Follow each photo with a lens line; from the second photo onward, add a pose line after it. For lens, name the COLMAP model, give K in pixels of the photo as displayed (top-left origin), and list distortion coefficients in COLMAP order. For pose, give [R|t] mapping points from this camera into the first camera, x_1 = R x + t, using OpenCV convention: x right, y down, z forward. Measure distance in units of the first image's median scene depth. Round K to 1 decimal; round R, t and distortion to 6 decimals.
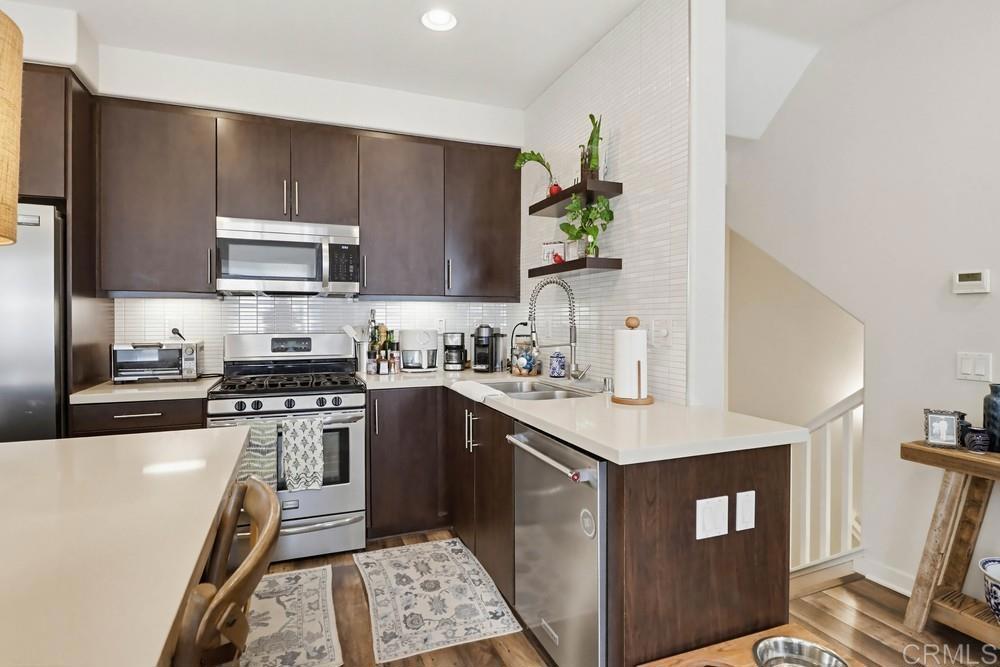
lens RADIAL K [[499.4, 0, 479.2], [0, 499.4, 320.6], [0, 0, 1]] dist [-0.001040, -0.011835]
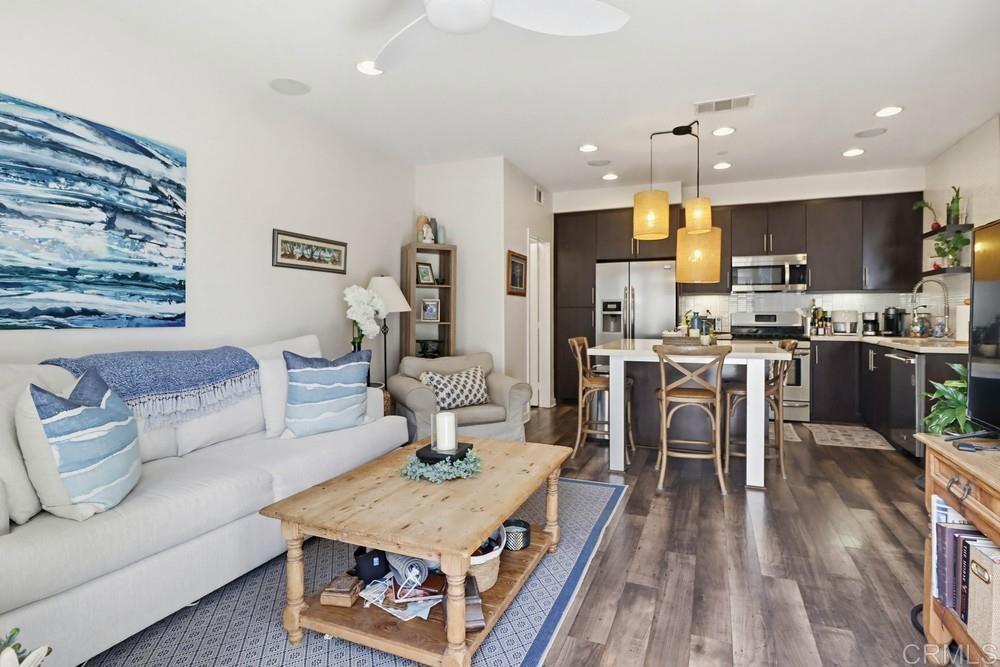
lens RADIAL K [[499.4, 0, 513.9], [0, 499.4, 316.4], [0, 0, 1]] dist [-0.001040, -0.011835]
pose [[0.738404, 0.002090, -0.674355, 0.234809], [-0.002346, 0.999997, 0.000530, 0.049661], [0.674354, 0.001190, 0.738407, -1.244294]]
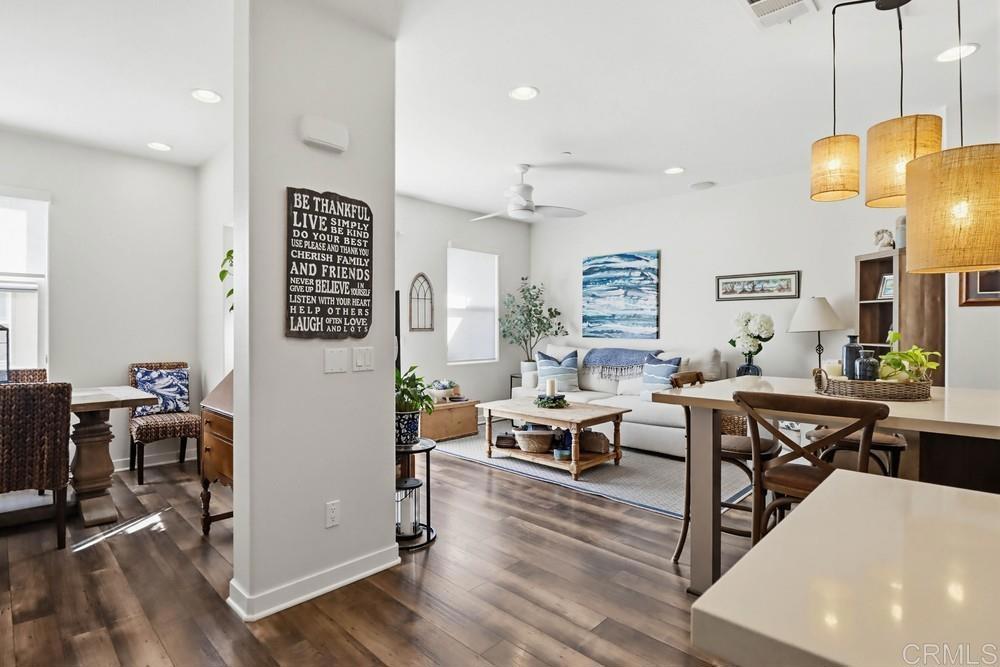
lens RADIAL K [[499.4, 0, 478.1], [0, 499.4, 329.5], [0, 0, 1]] dist [-0.001040, -0.011835]
pose [[-0.918499, 0.001769, -0.395419, 0.538000], [-0.001339, 0.999970, 0.007585, 0.018371], [0.395421, 0.007496, -0.918470, 0.755137]]
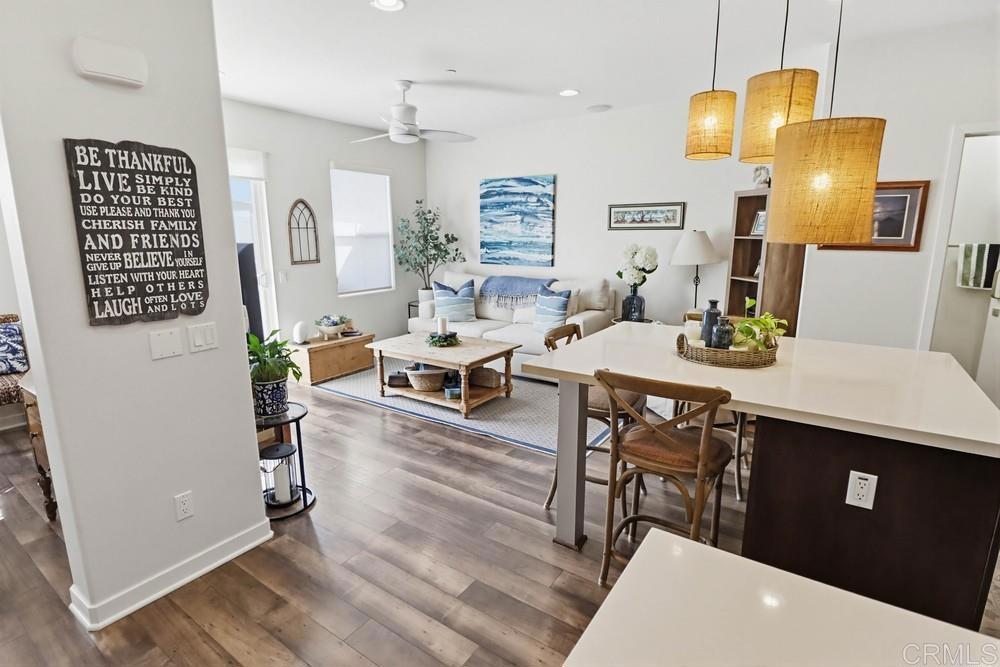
lens RADIAL K [[499.4, 0, 476.1], [0, 499.4, 329.0], [0, 0, 1]] dist [-0.001040, -0.011835]
pose [[-0.839592, 0.110318, -0.531898, 0.427406], [0.005726, 0.980904, 0.194406, -0.084460], [0.543187, 0.160176, -0.824191, 0.725169]]
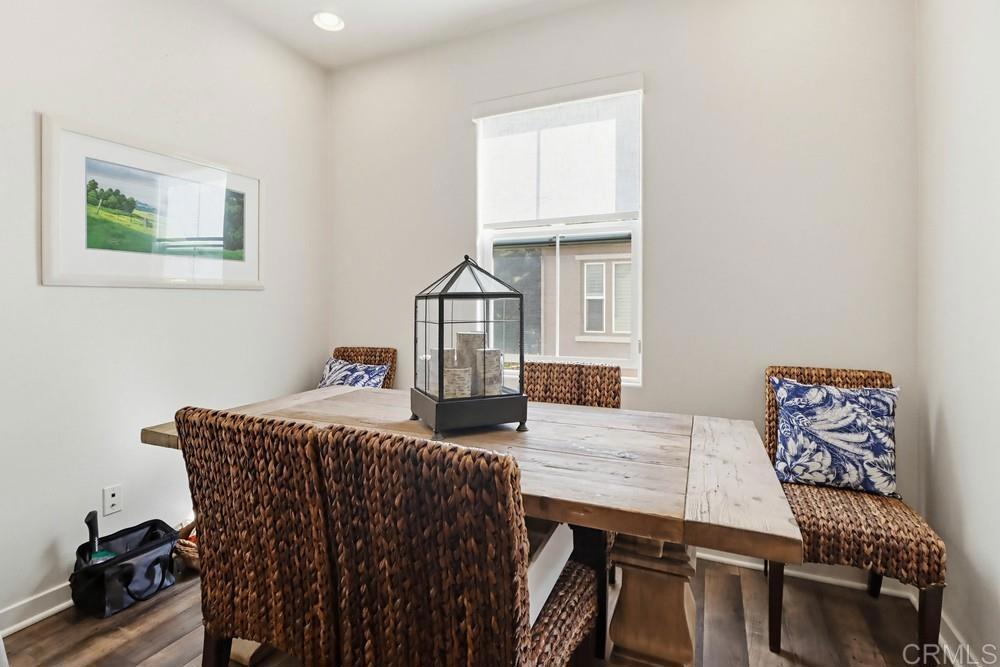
lens RADIAL K [[478.7, 0, 499.3], [0, 478.7, 313.3], [0, 0, 1]] dist [-0.018117, -0.000383]
pose [[-0.709750, -0.008533, 0.704402, 0.695633], [0.008558, 0.999748, 0.020734, 0.036536], [-0.704401, 0.020744, -0.709499, -0.285448]]
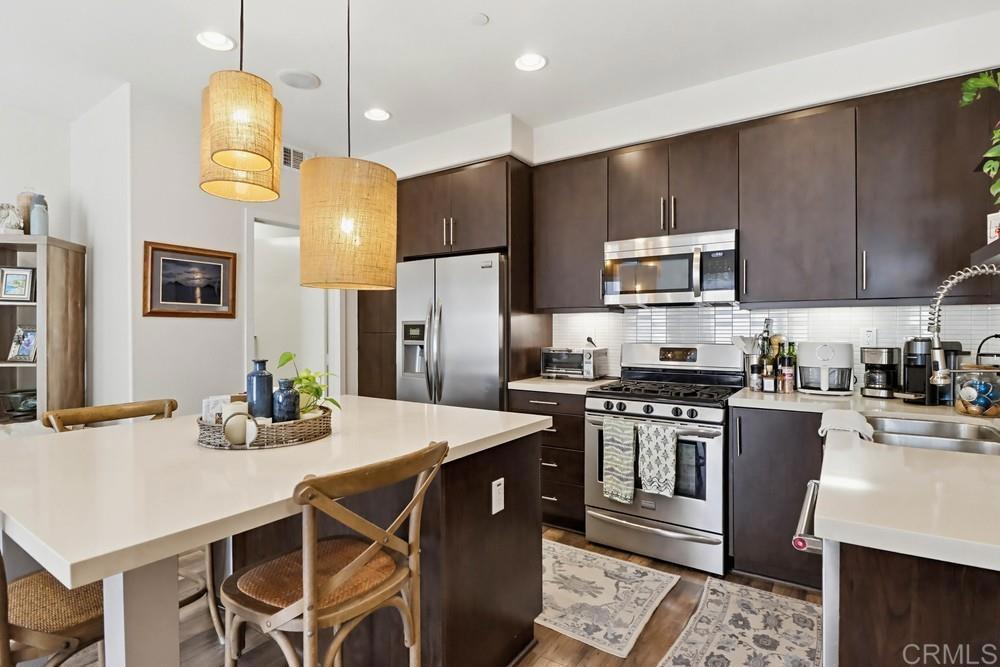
lens RADIAL K [[499.4, 0, 489.5], [0, 499.4, 331.6], [0, 0, 1]] dist [-0.001040, -0.011835]
pose [[0.565822, 0.002375, -0.824524, 0.295029], [-0.001627, 0.999997, 0.001764, 0.000077], [0.824526, 0.000343, 0.565824, 0.116008]]
